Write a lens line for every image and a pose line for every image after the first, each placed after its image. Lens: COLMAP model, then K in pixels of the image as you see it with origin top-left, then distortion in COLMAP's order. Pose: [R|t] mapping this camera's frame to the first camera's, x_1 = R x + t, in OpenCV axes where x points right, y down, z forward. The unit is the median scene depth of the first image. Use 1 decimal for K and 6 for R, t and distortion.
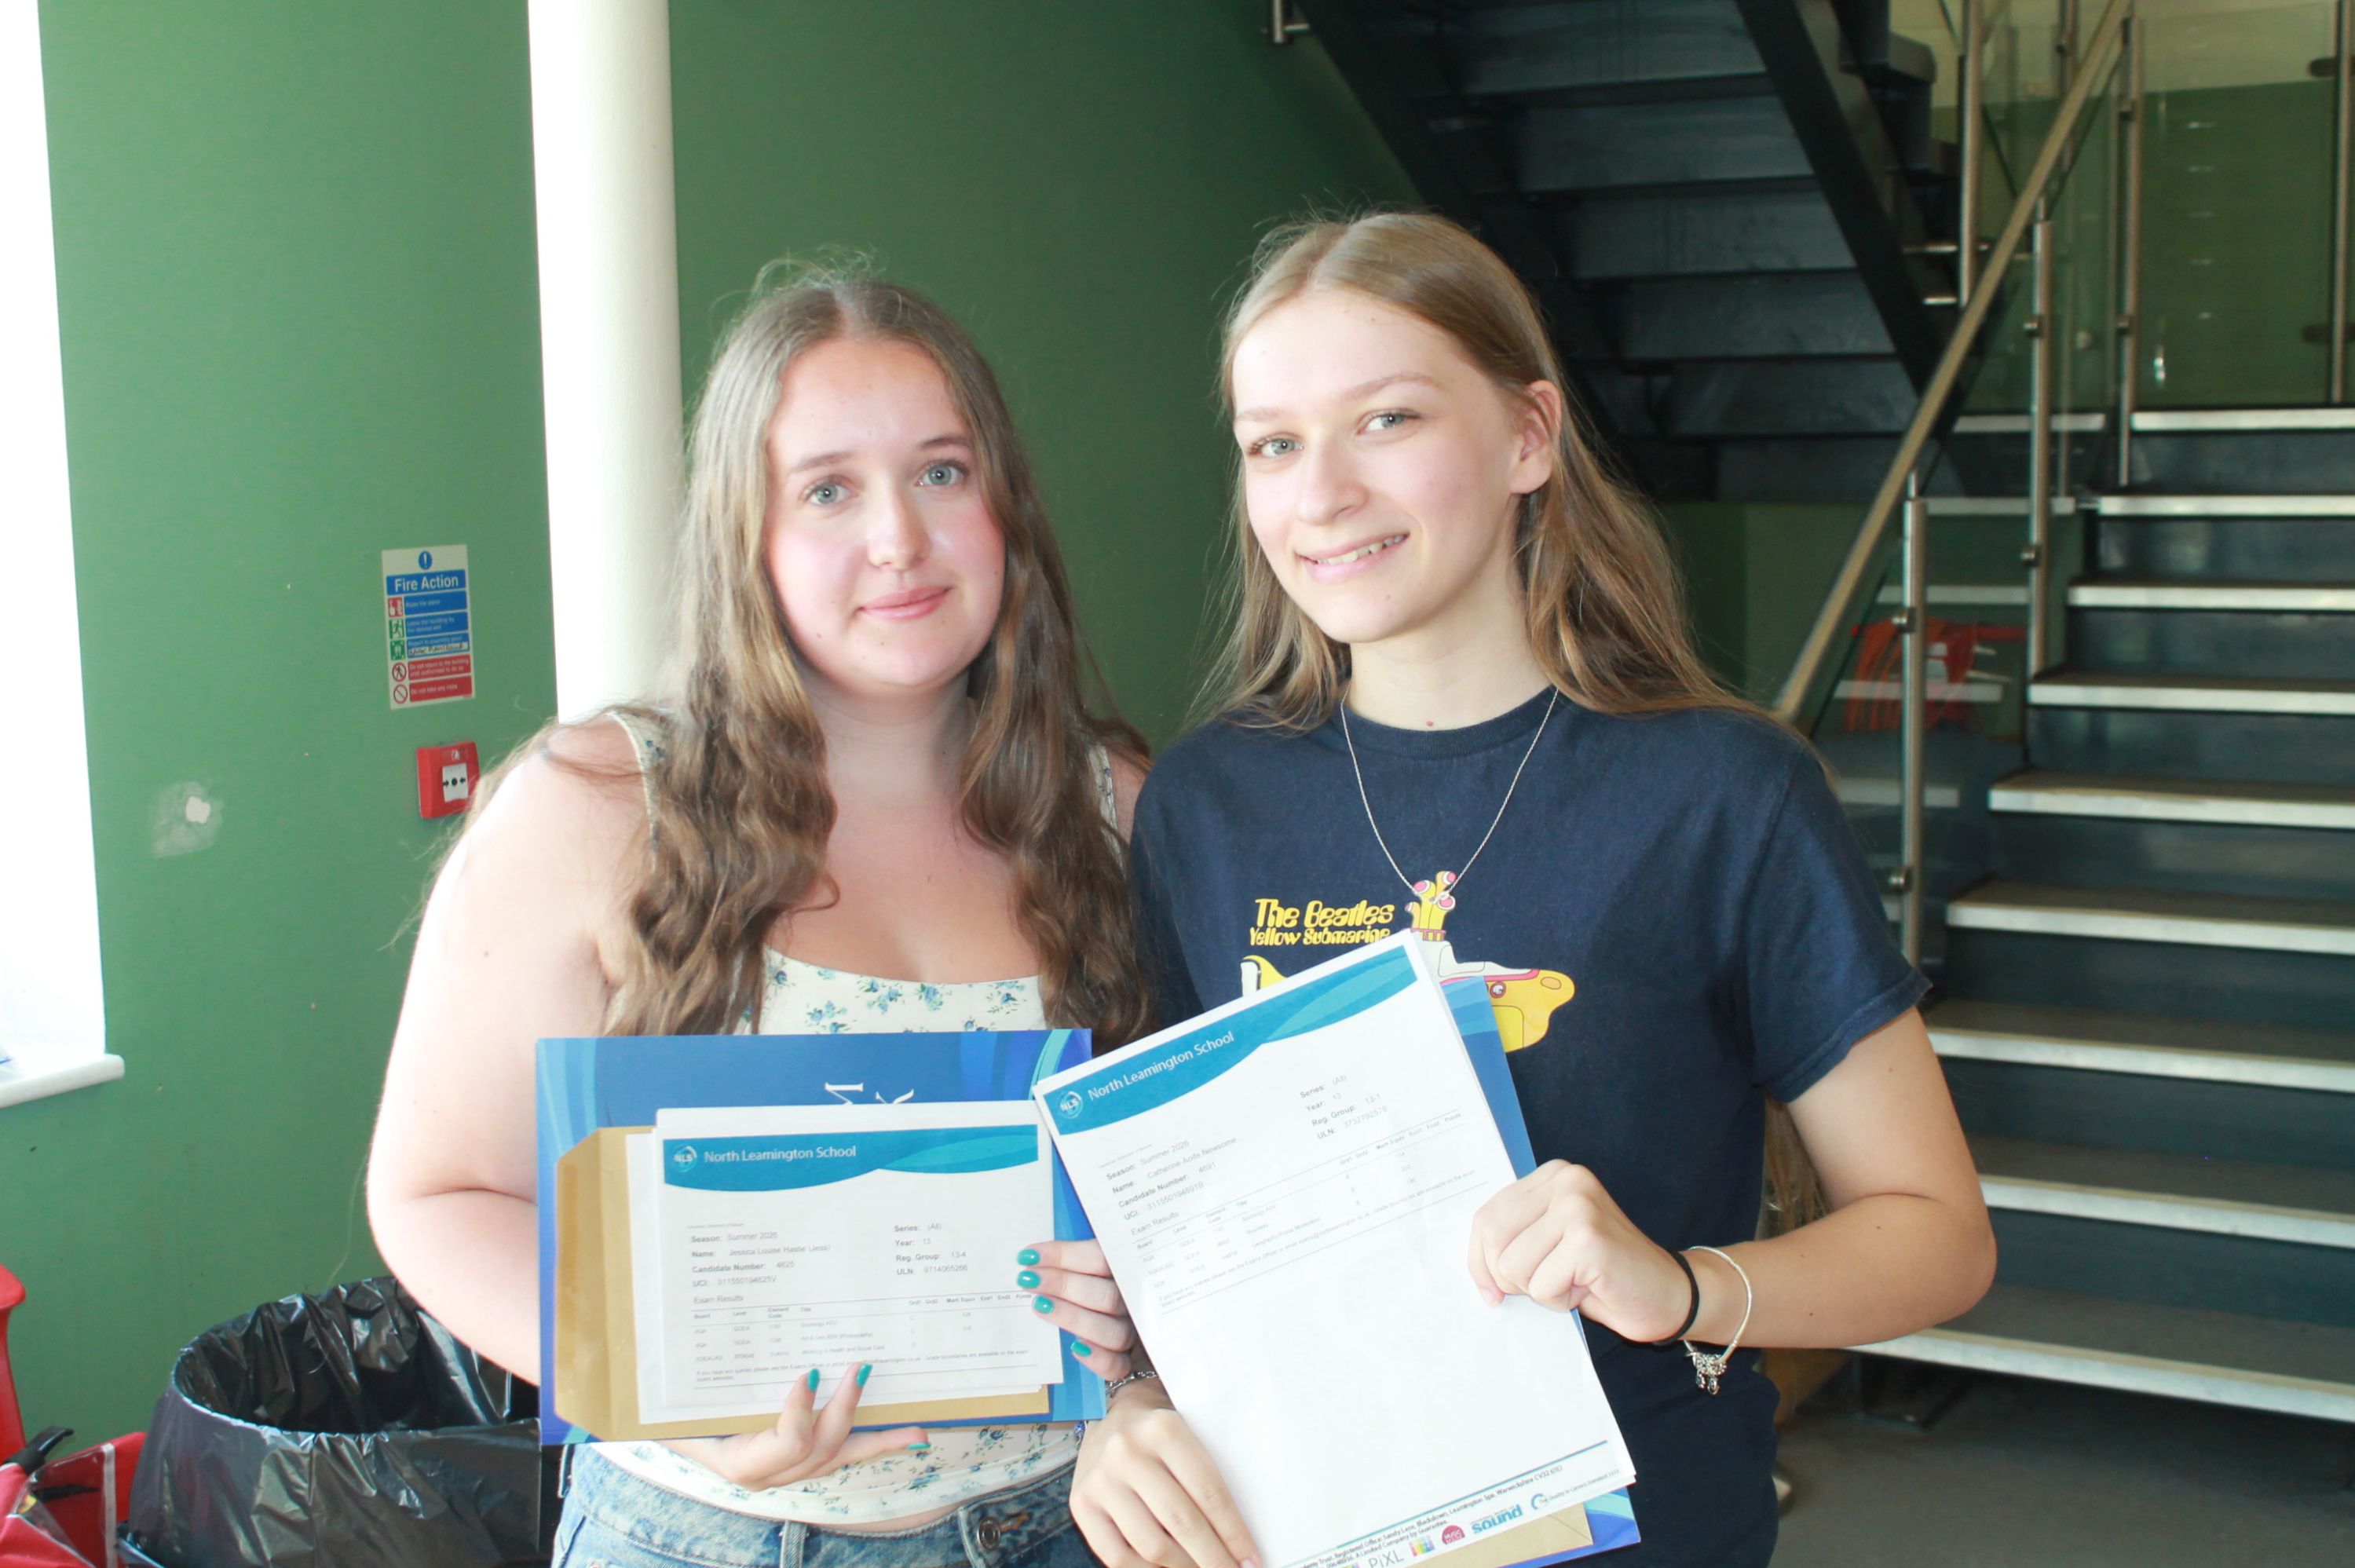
lens RADIAL K [[2864.3, 0, 1177.5], [0, 2864.3, 784.0], [0, 0, 1]] dist [-0.072670, 0.101683]
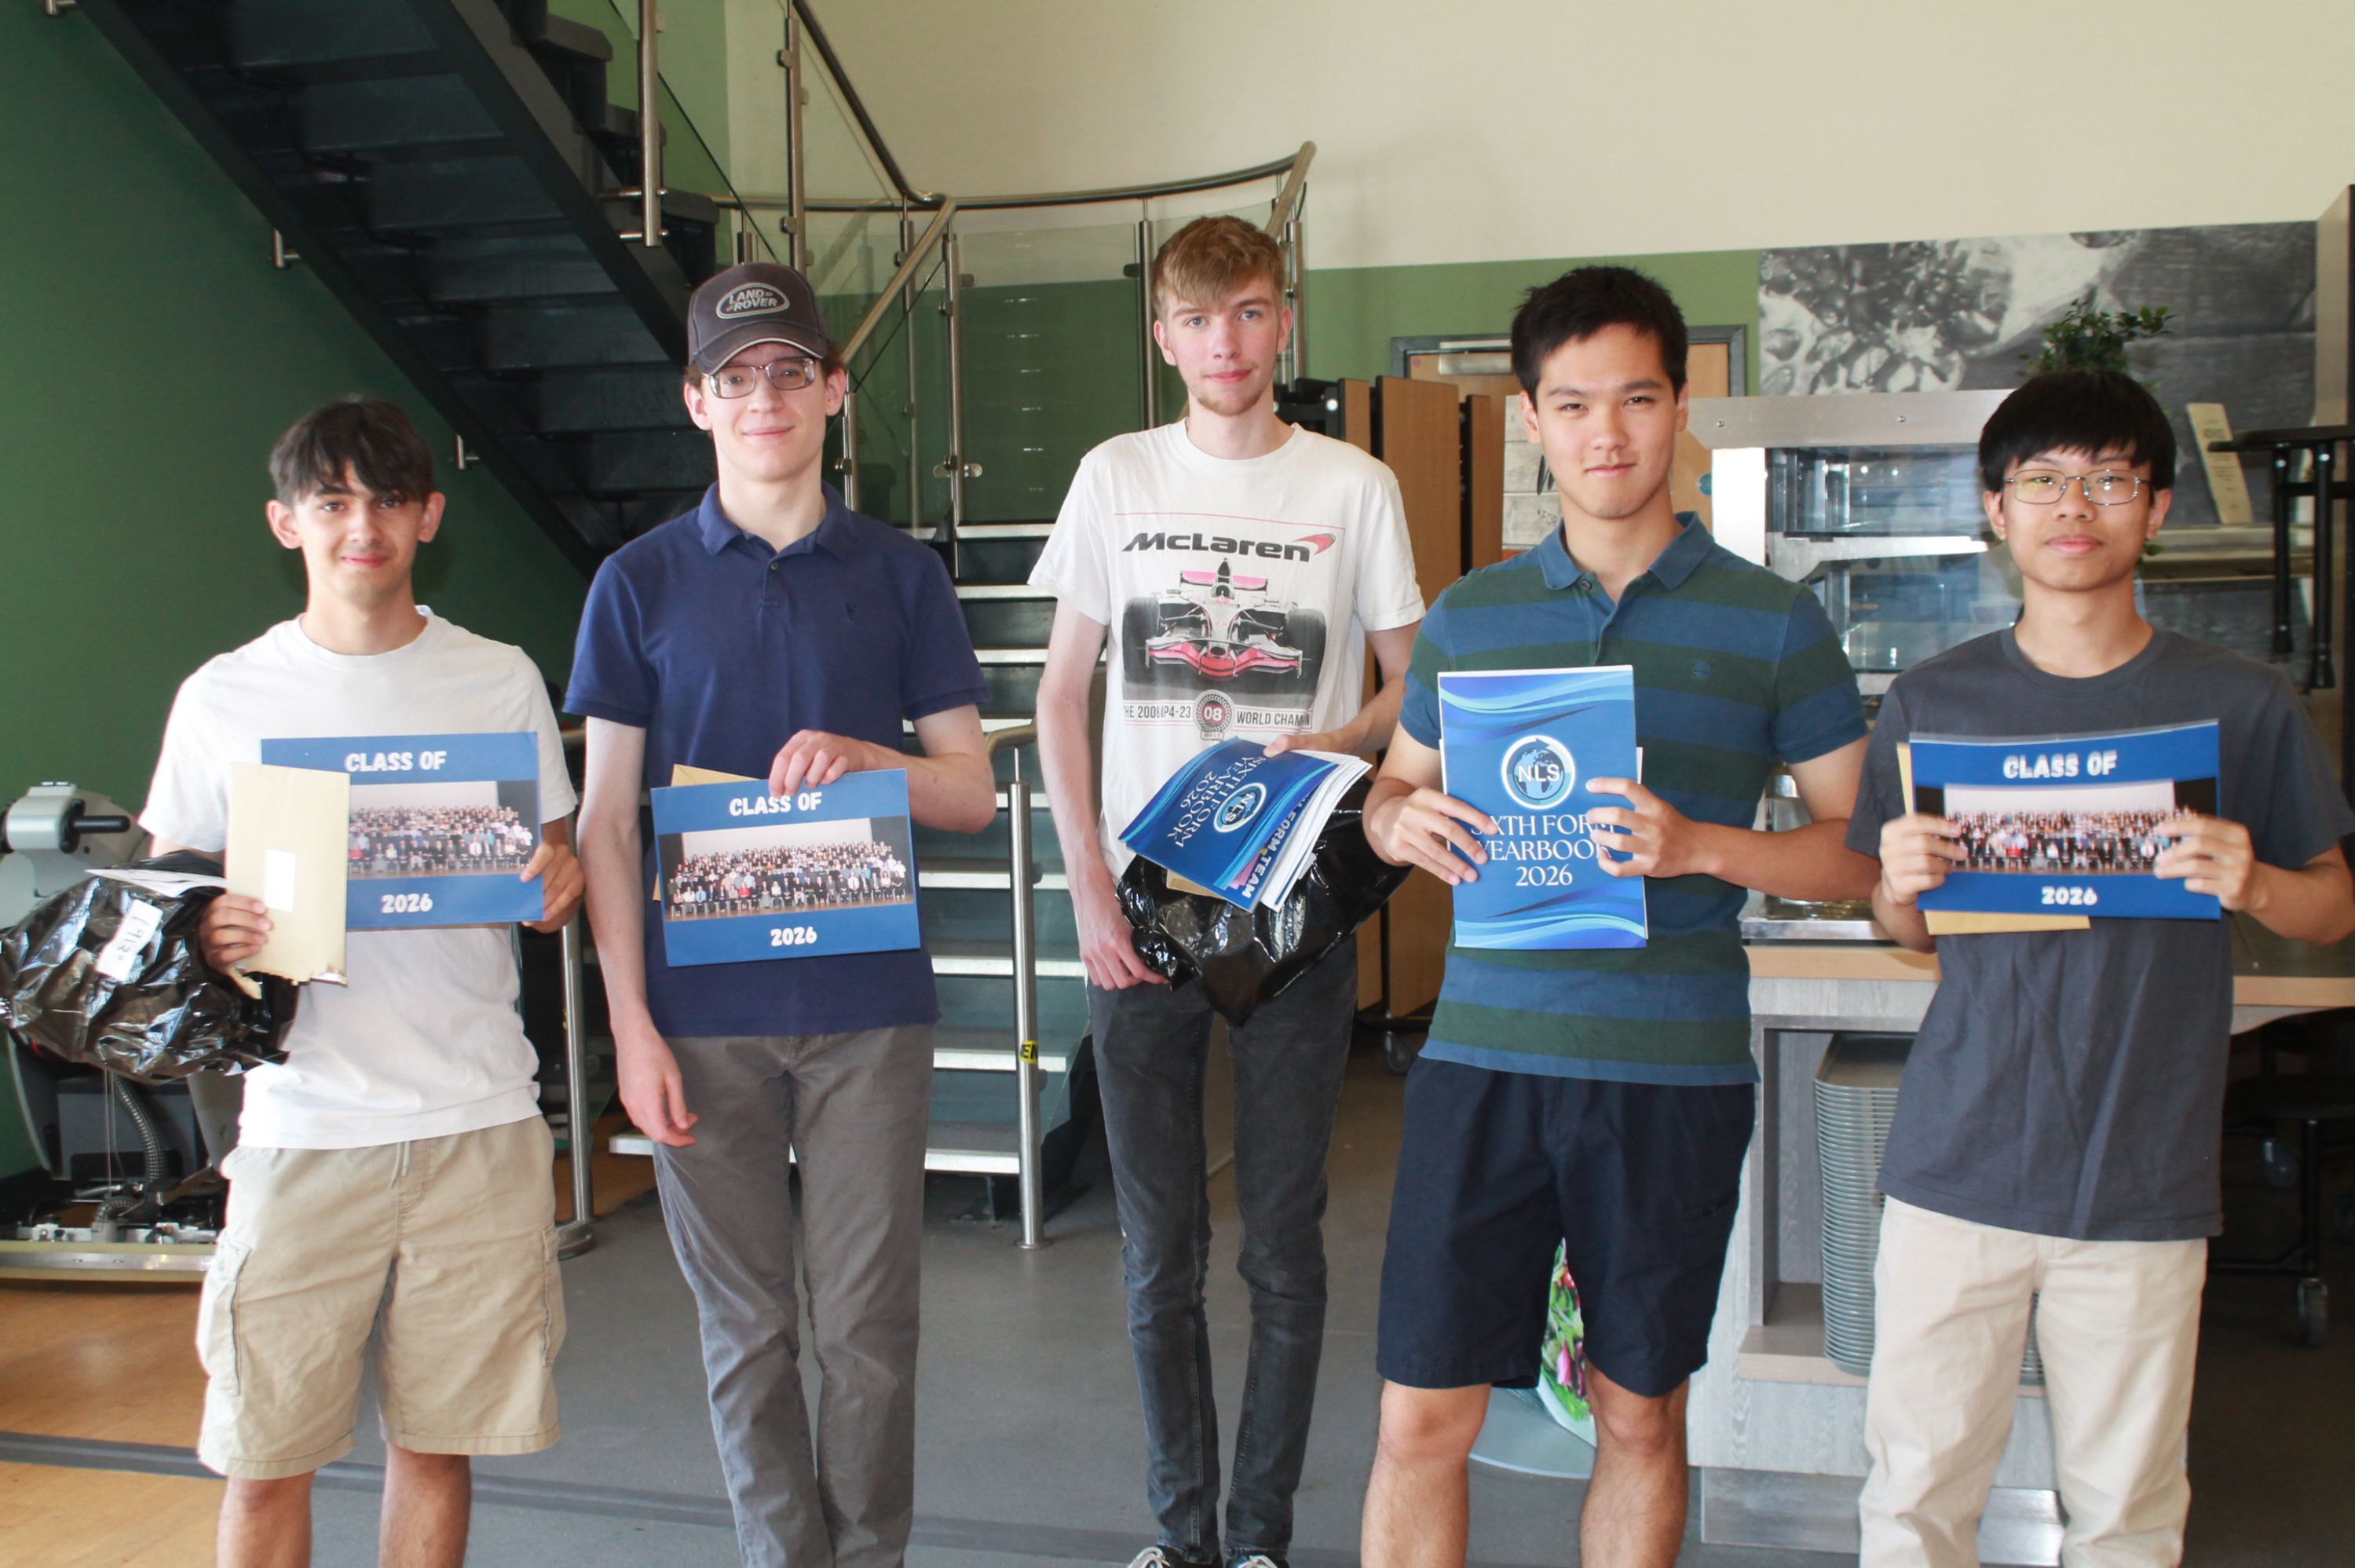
lens RADIAL K [[2864.3, 0, 1177.5], [0, 2864.3, 784.0], [0, 0, 1]] dist [-0.072670, 0.101683]
pose [[0.972437, -0.029545, 0.231287, 0.126136], [0.037758, 0.998801, -0.031166, 0.045380], [-0.230088, 0.039040, 0.972386, -0.400243]]
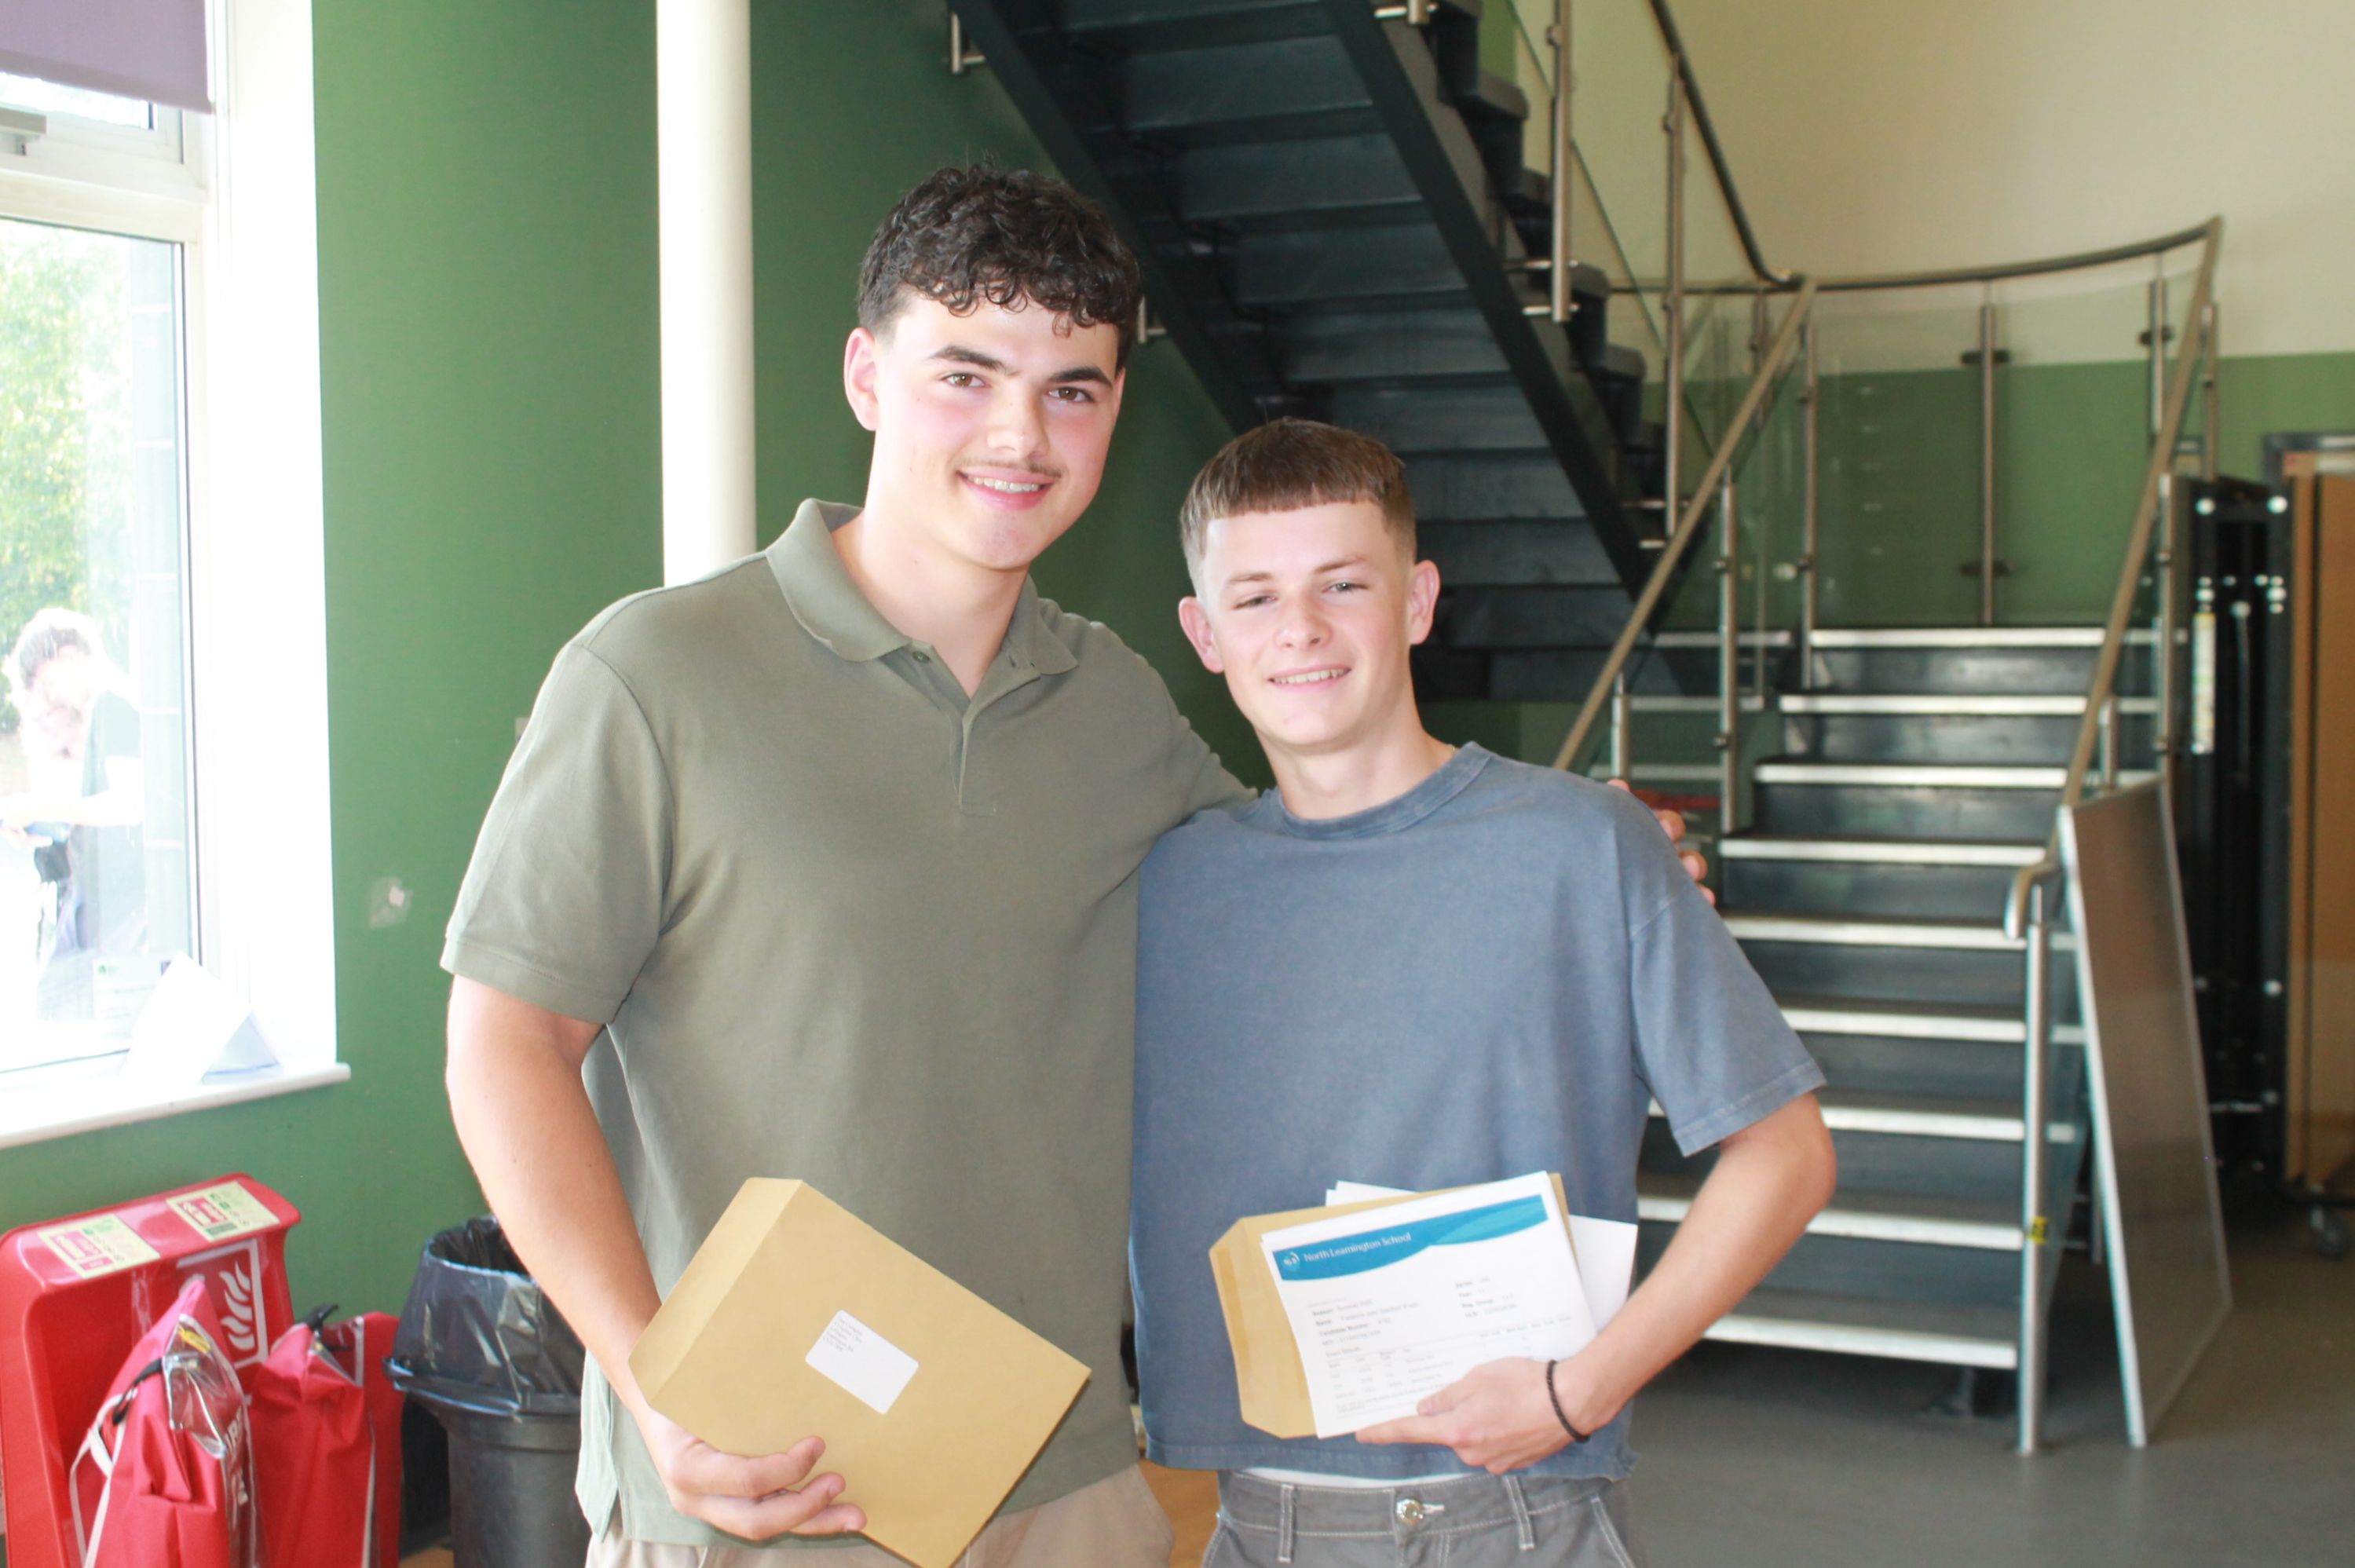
lens RADIAL K [[2864.3, 0, 1177.5], [0, 2864.3, 784.0], [0, 0, 1]] dist [-0.072670, 0.101683]
pose [[0.998158, 0.008353, 0.060096, -0.023851], [-0.004064, 0.997458, -0.071136, 0.031722], [-0.060537, 0.070761, 0.995655, -0.269107]]
